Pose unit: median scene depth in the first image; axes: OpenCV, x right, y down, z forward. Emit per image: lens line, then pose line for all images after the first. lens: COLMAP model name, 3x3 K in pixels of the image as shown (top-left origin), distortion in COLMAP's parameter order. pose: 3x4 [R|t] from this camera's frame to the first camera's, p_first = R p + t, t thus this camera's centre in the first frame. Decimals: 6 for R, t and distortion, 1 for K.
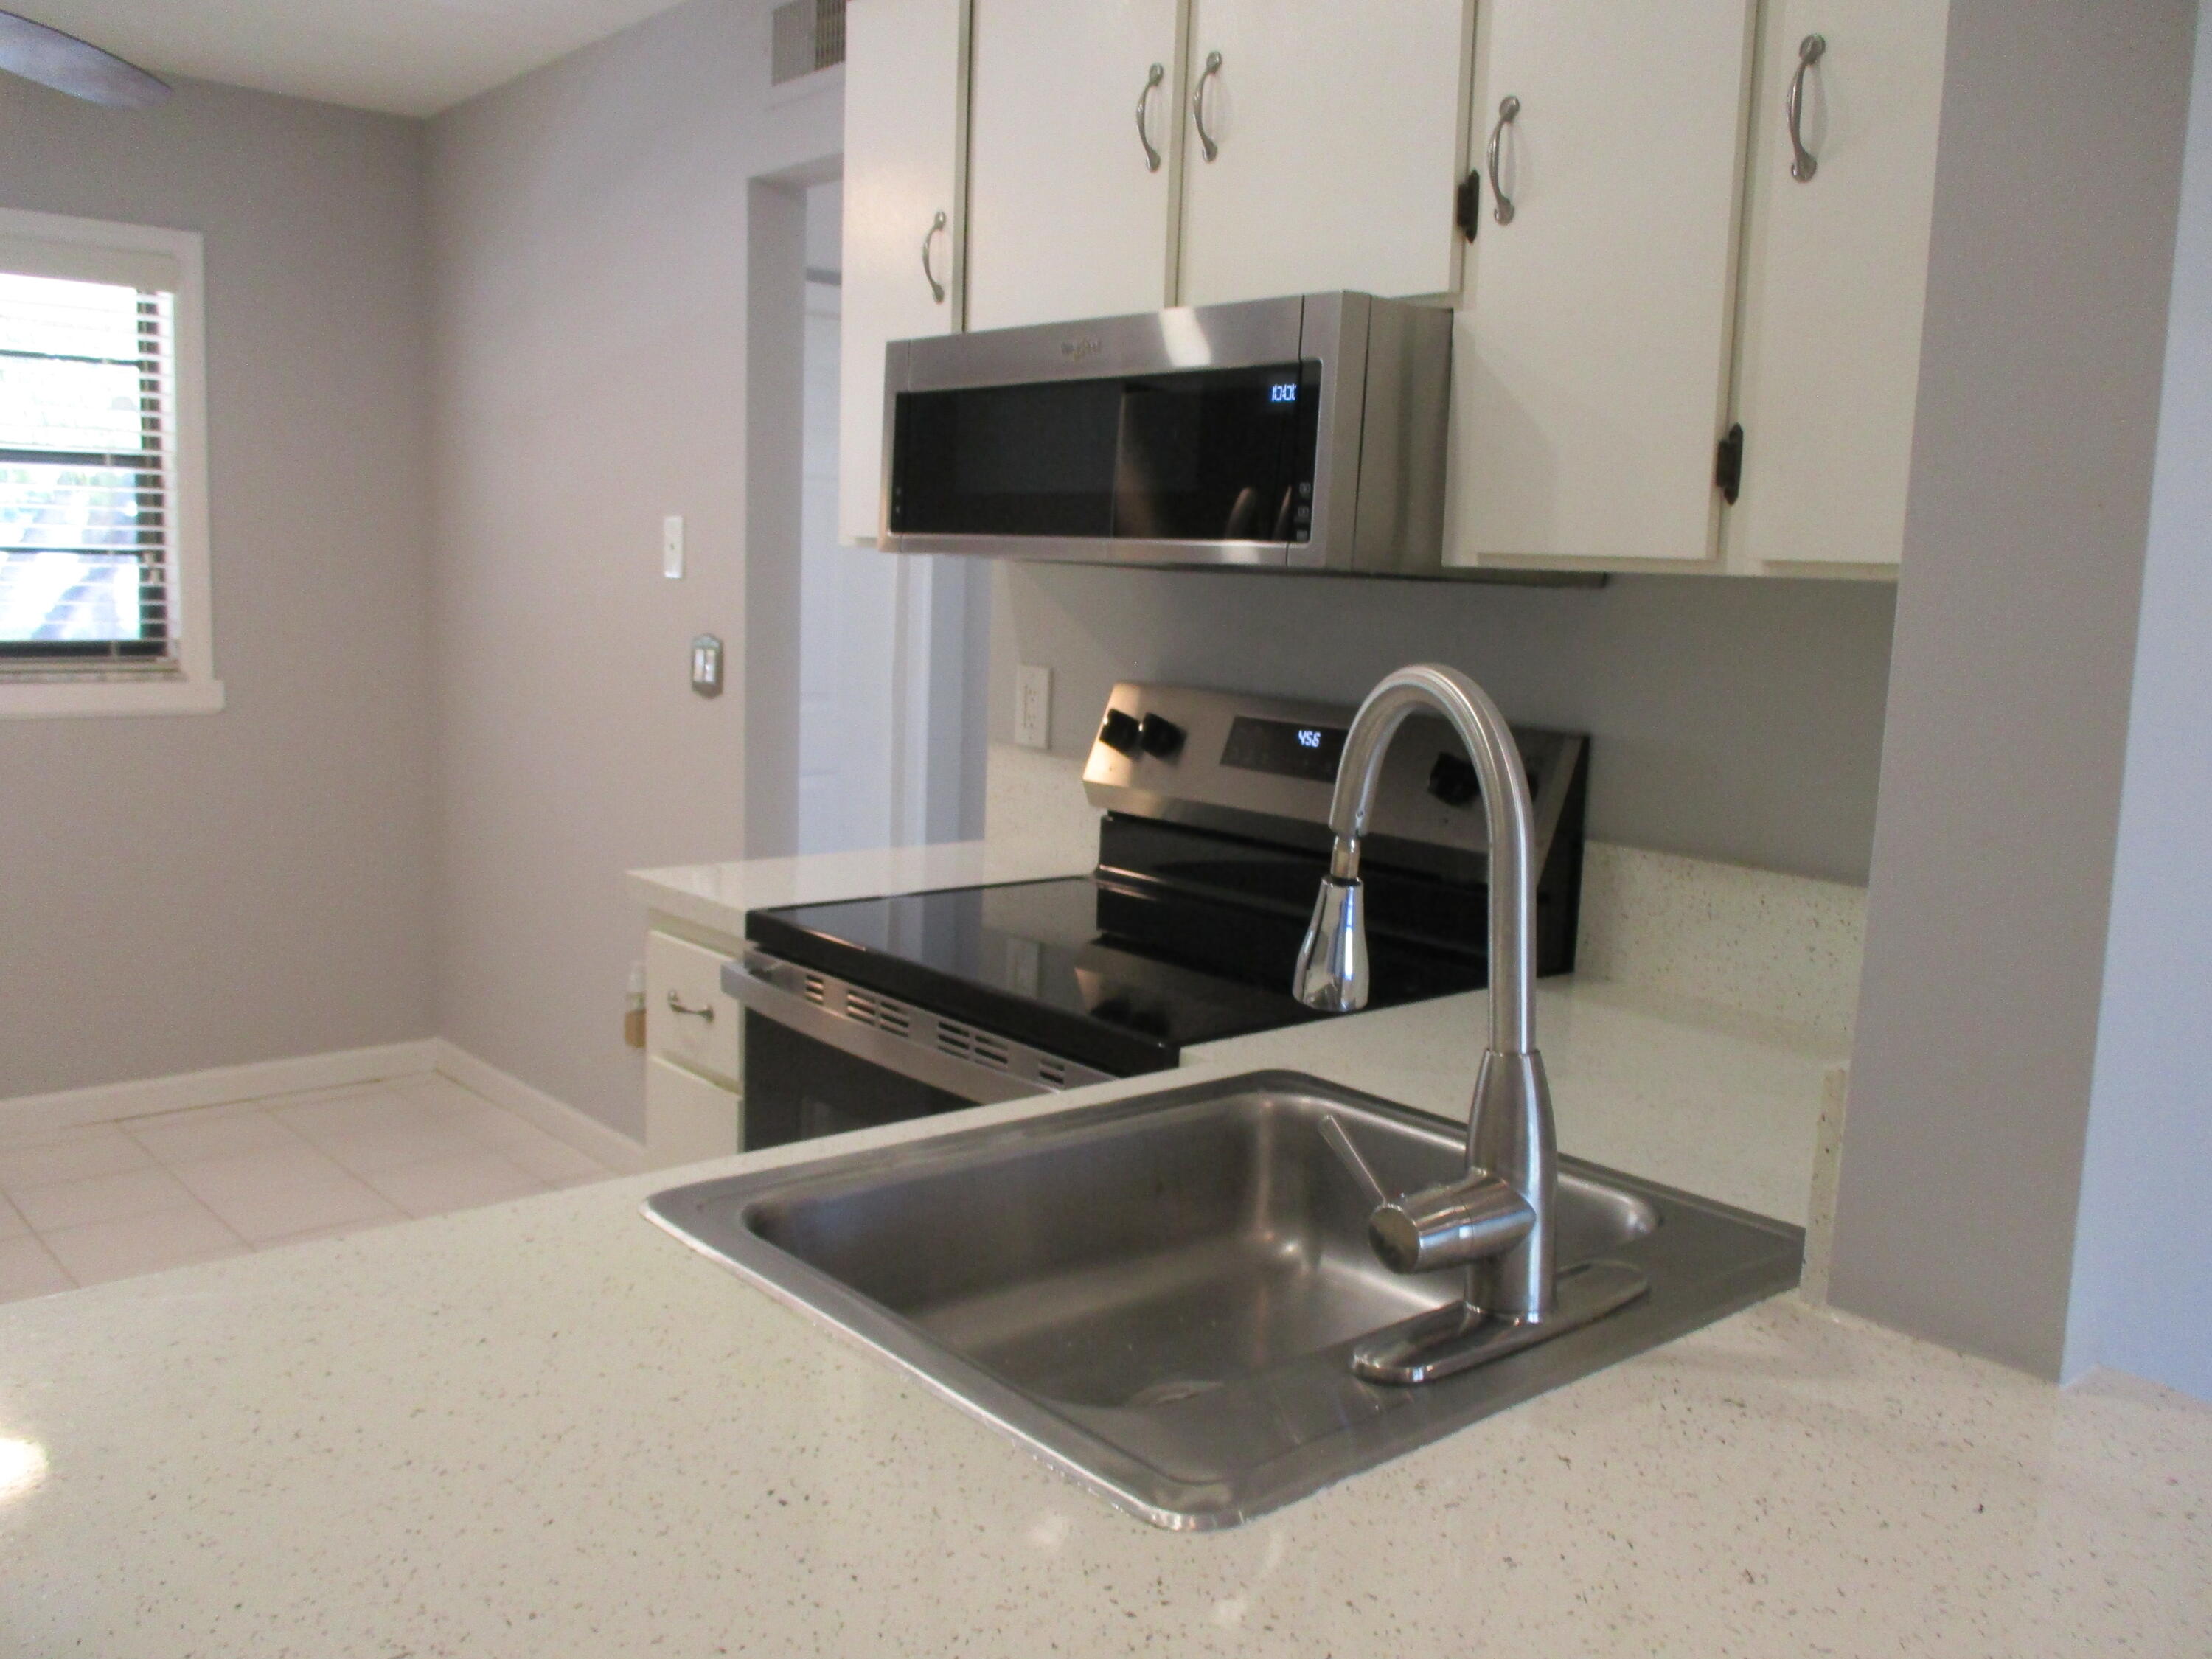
lens RADIAL K [[1845.3, 0, 1112.0], [0, 1845.3, 830.2], [0, 0, 1]] dist [-0.031076, 0.010426]
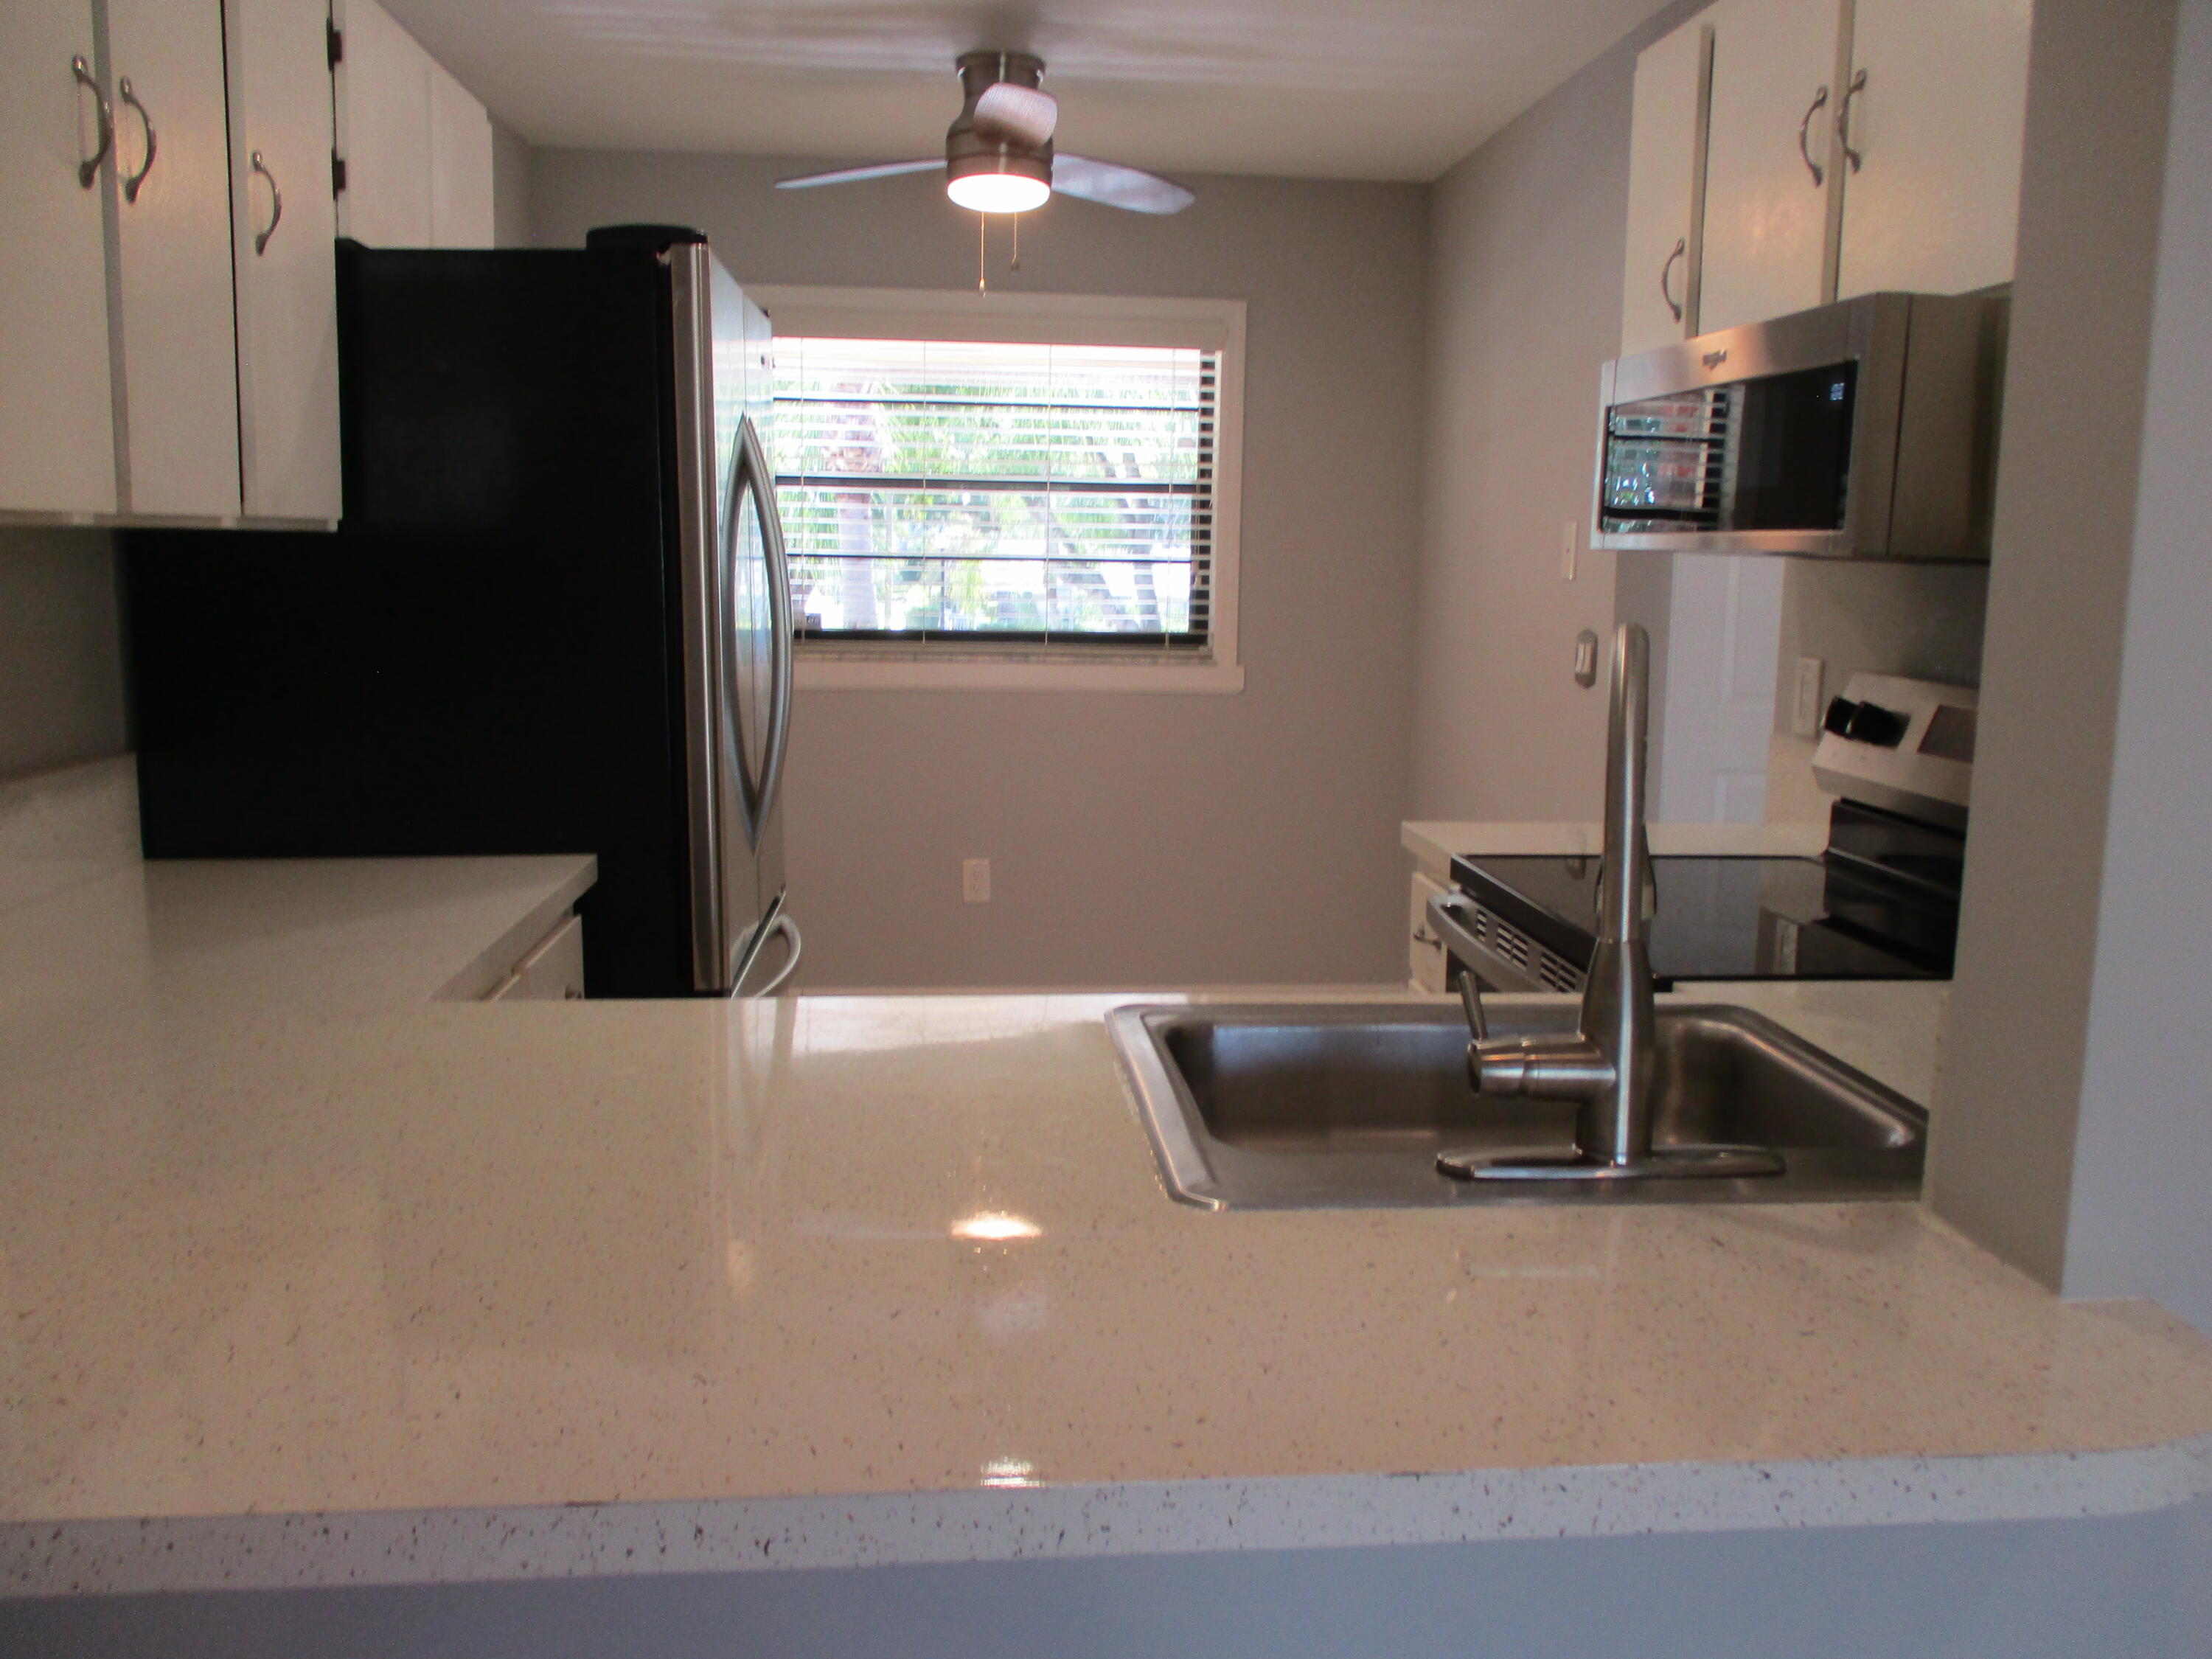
lens RADIAL K [[1845.3, 0, 1095.2], [0, 1845.3, 832.2], [0, 0, 1]] dist [-0.031076, 0.010426]
pose [[0.808231, 0.070119, -0.584676, 0.164447], [-0.073399, 0.997138, 0.018121, 0.013506], [0.584274, 0.028269, 0.811064, -0.049063]]
